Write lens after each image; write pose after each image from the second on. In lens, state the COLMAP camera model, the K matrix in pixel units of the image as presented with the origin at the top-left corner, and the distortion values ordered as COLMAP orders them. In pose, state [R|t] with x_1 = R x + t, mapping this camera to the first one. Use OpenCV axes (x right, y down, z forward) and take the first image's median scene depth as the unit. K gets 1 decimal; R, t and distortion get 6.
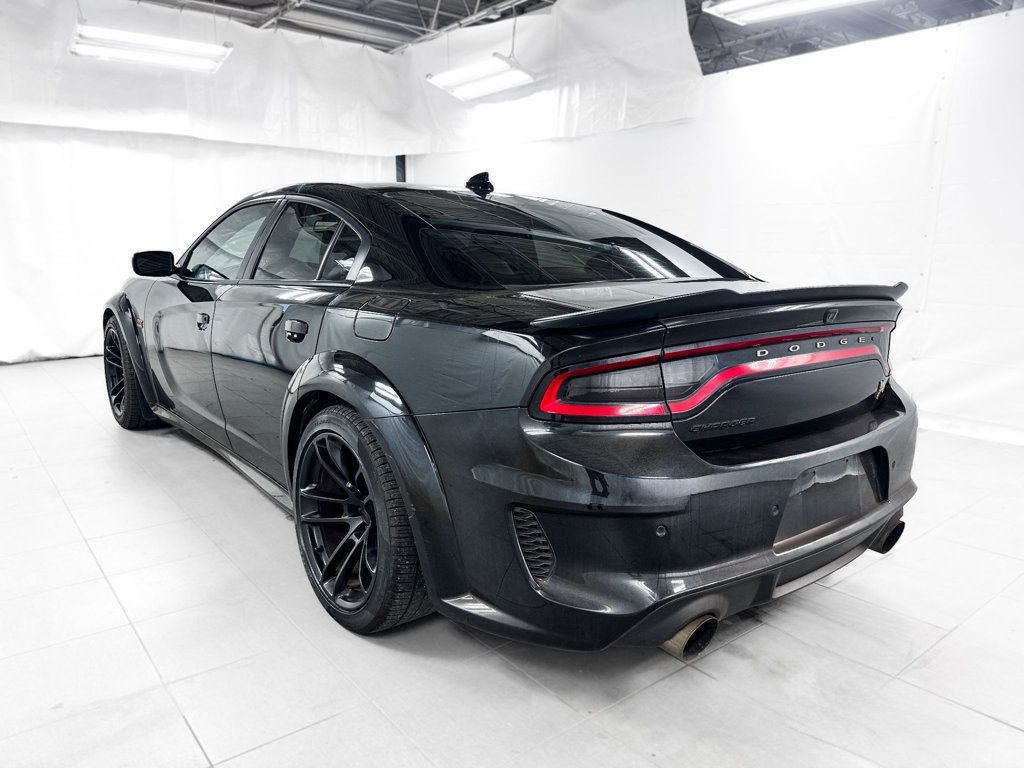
lens RADIAL K [[743.1, 0, 491.9], [0, 743.1, 382.5], [0, 0, 1]] dist [0.042840, -0.049986]
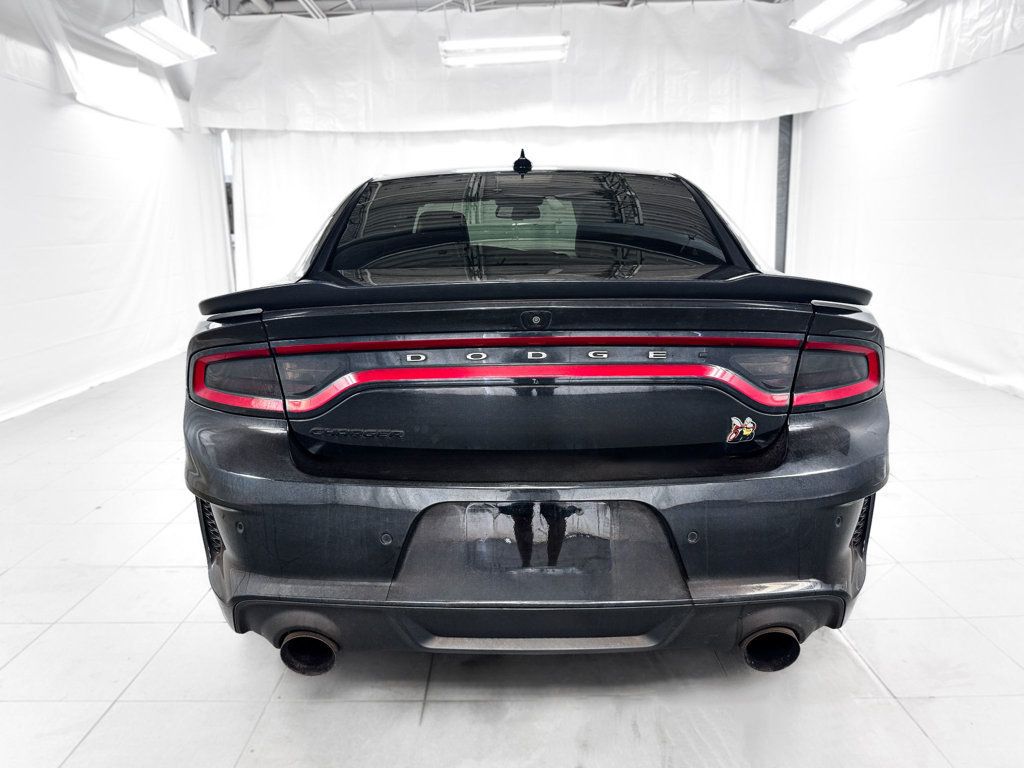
lens RADIAL K [[748.0, 0, 485.8], [0, 748.0, 387.6], [0, 0, 1]] dist [0.066375, -0.080644]
pose [[0.770470, 0.108308, -0.628208, 0.254714], [-0.085323, 0.994115, 0.066749, -0.018336], [0.631741, 0.002172, 0.775177, 0.103009]]
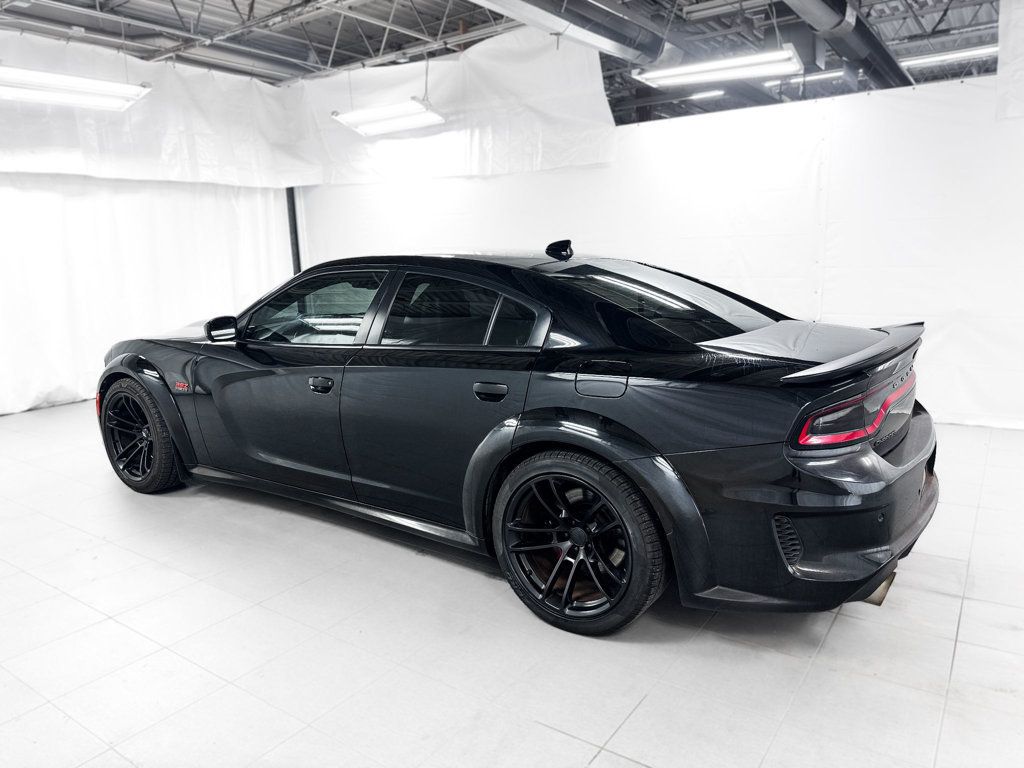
lens RADIAL K [[748.0, 0, 485.8], [0, 748.0, 387.6], [0, 0, 1]] dist [0.066375, -0.080644]
pose [[0.958909, -0.088083, 0.269695, -0.210776], [0.087797, 0.996052, 0.013148, -0.033389], [-0.269788, 0.011071, 0.962856, -0.050229]]
